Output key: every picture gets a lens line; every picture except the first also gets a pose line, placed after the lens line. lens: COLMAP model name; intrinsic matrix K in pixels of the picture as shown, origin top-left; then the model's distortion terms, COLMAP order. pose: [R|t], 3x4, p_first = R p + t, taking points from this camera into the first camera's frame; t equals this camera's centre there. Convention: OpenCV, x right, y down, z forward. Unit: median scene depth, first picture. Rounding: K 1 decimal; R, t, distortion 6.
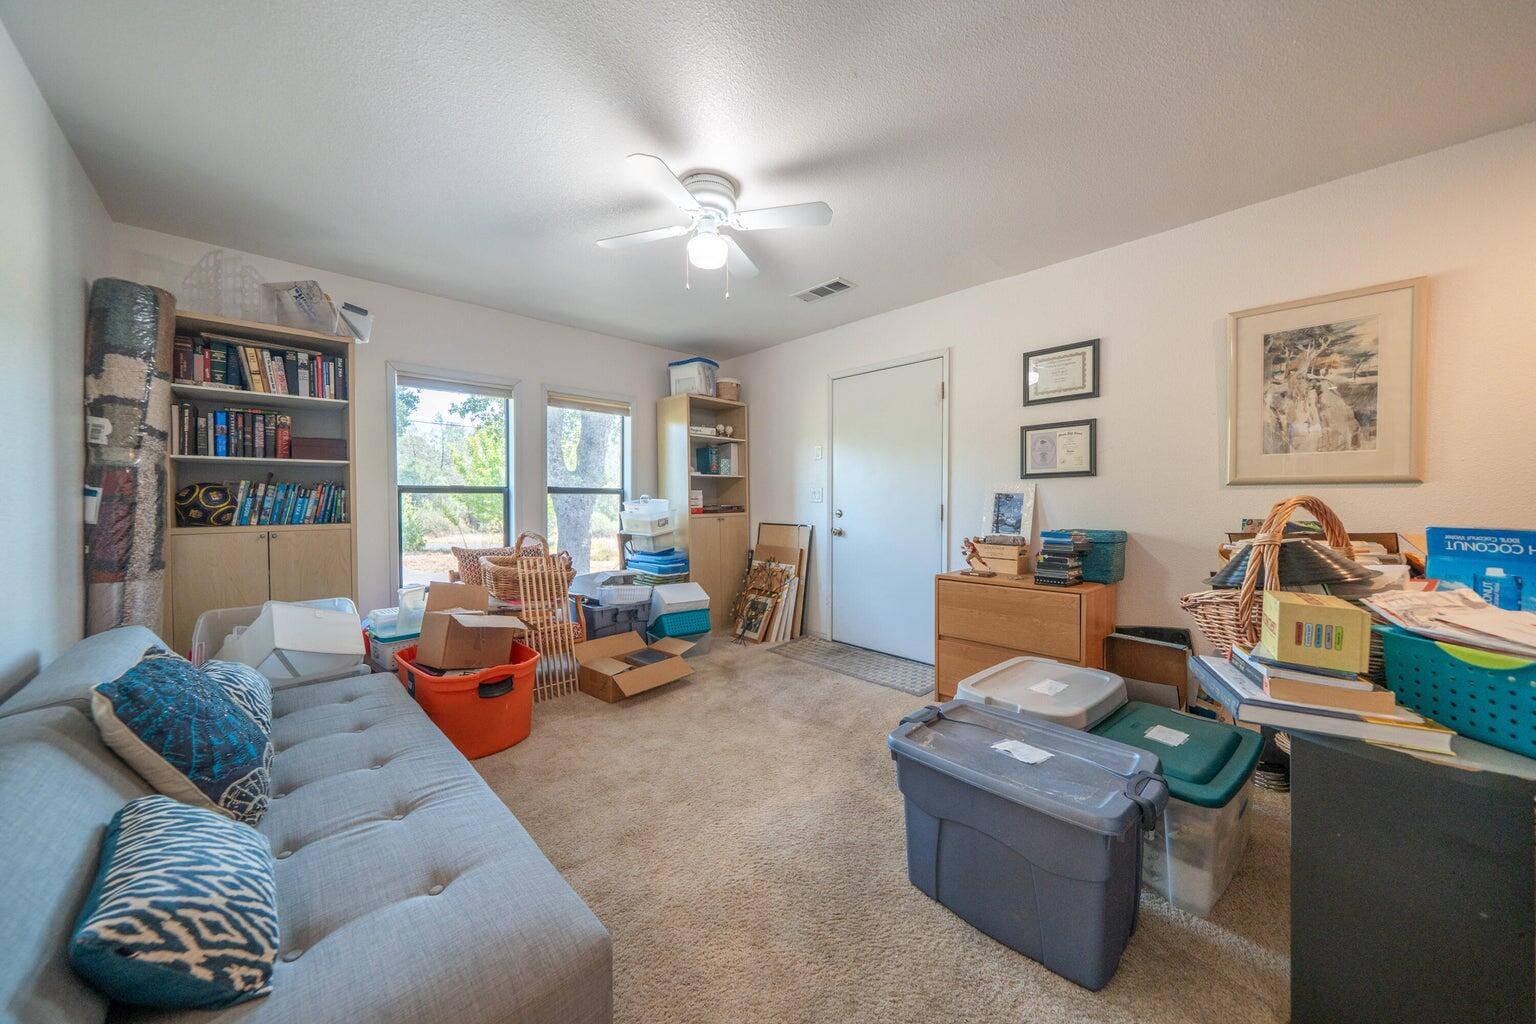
lens RADIAL K [[521.8, 0, 760.3], [0, 521.8, 514.1], [0, 0, 1]] dist [-0.023356, 0.003792]
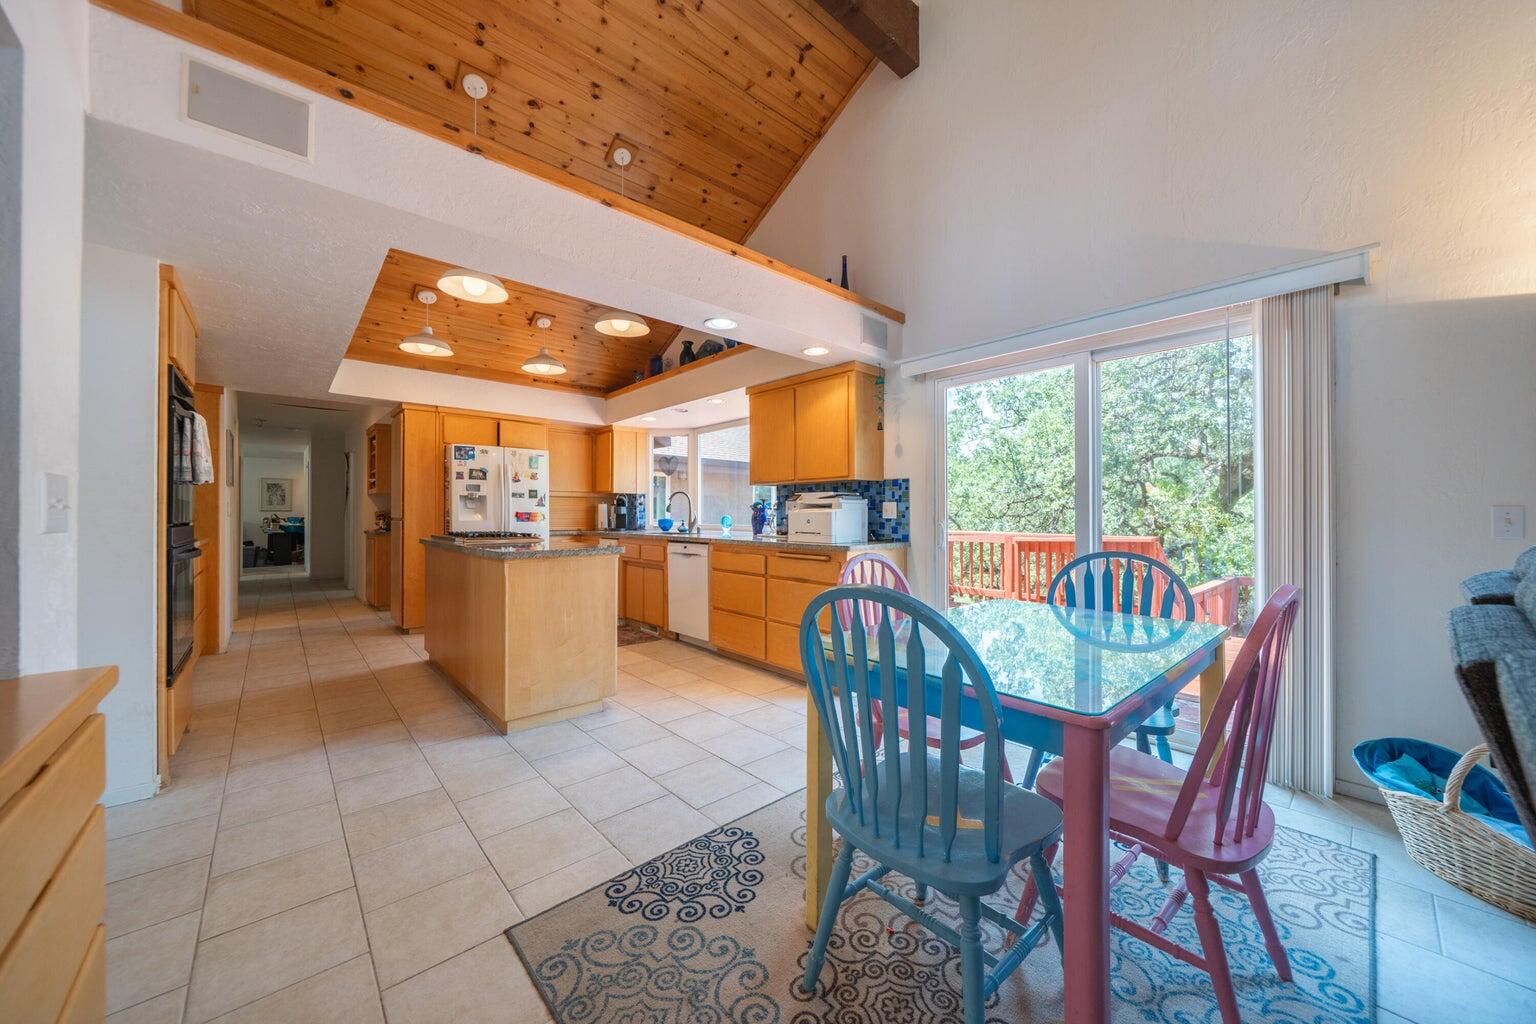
lens RADIAL K [[554.9, 0, 768.0], [0, 554.9, 512.0], [0, 0, 1]] dist [-0.001298, 0.000068]
pose [[0.024207, 0.003967, 0.999699, -5.536613], [0.008804, 0.999953, -0.004181, 0.034117], [-0.999668, 0.008903, 0.024171, -5.172335]]
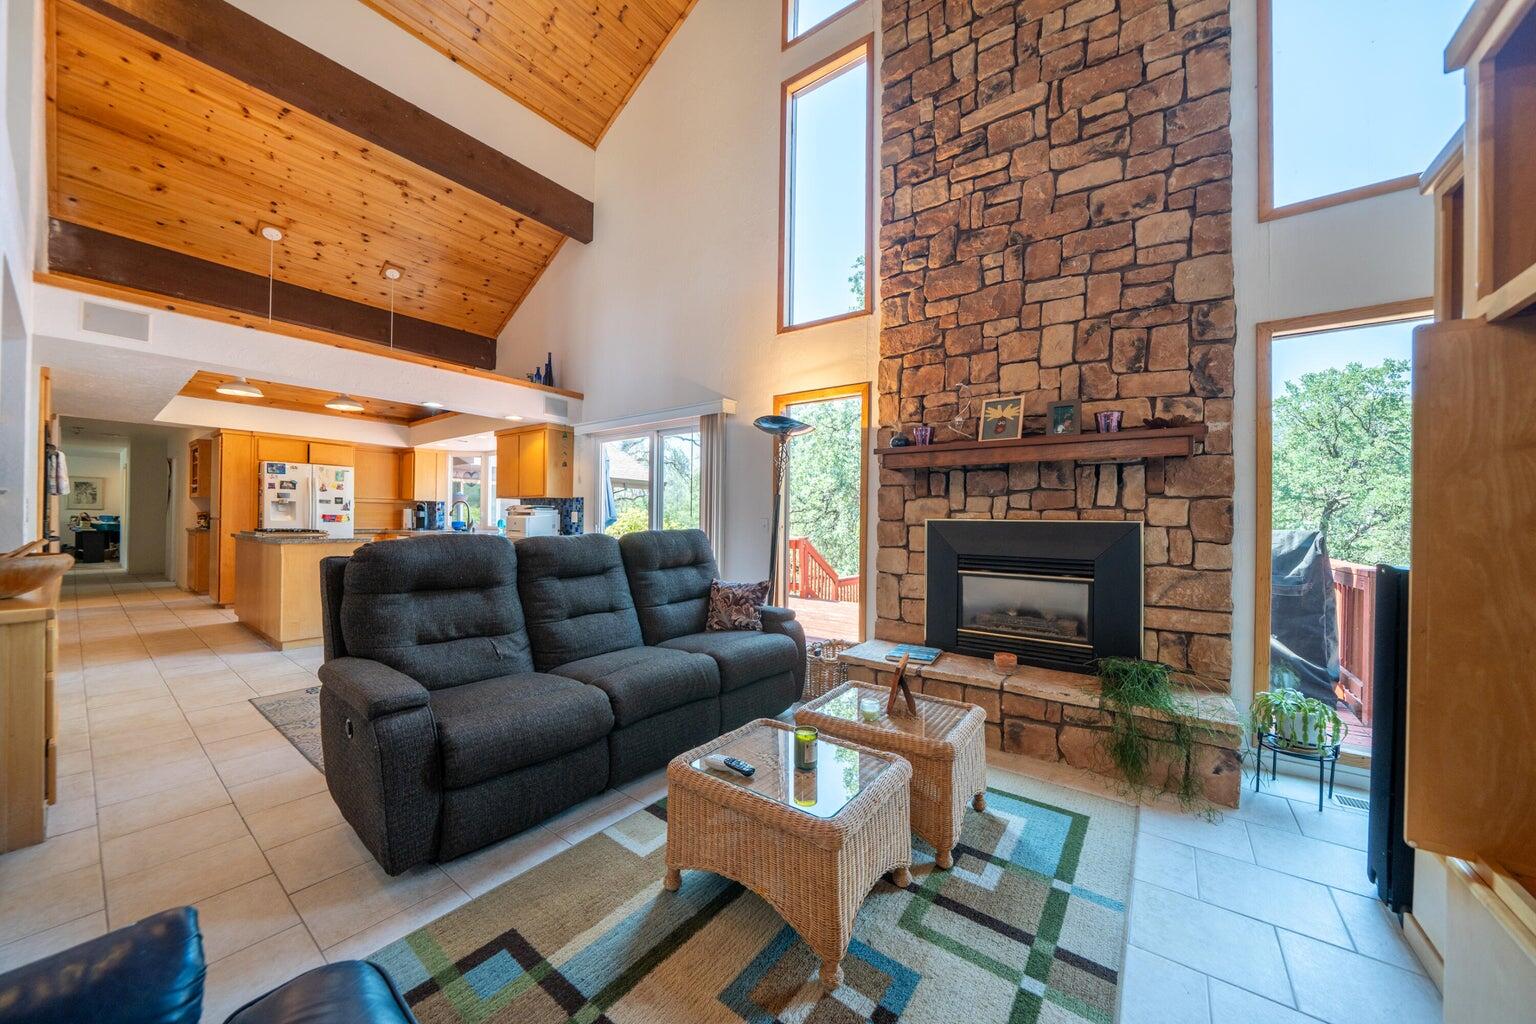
lens RADIAL K [[537.5, 0, 761.3], [0, 537.5, 519.2], [0, 0, 1]] dist [-0.003999, -0.000155]
pose [[-0.162338, -0.000875, 0.986735, -6.703507], [-0.003409, 0.999994, 0.000326, 0.031319], [-0.986729, -0.003311, -0.162340, -6.102317]]
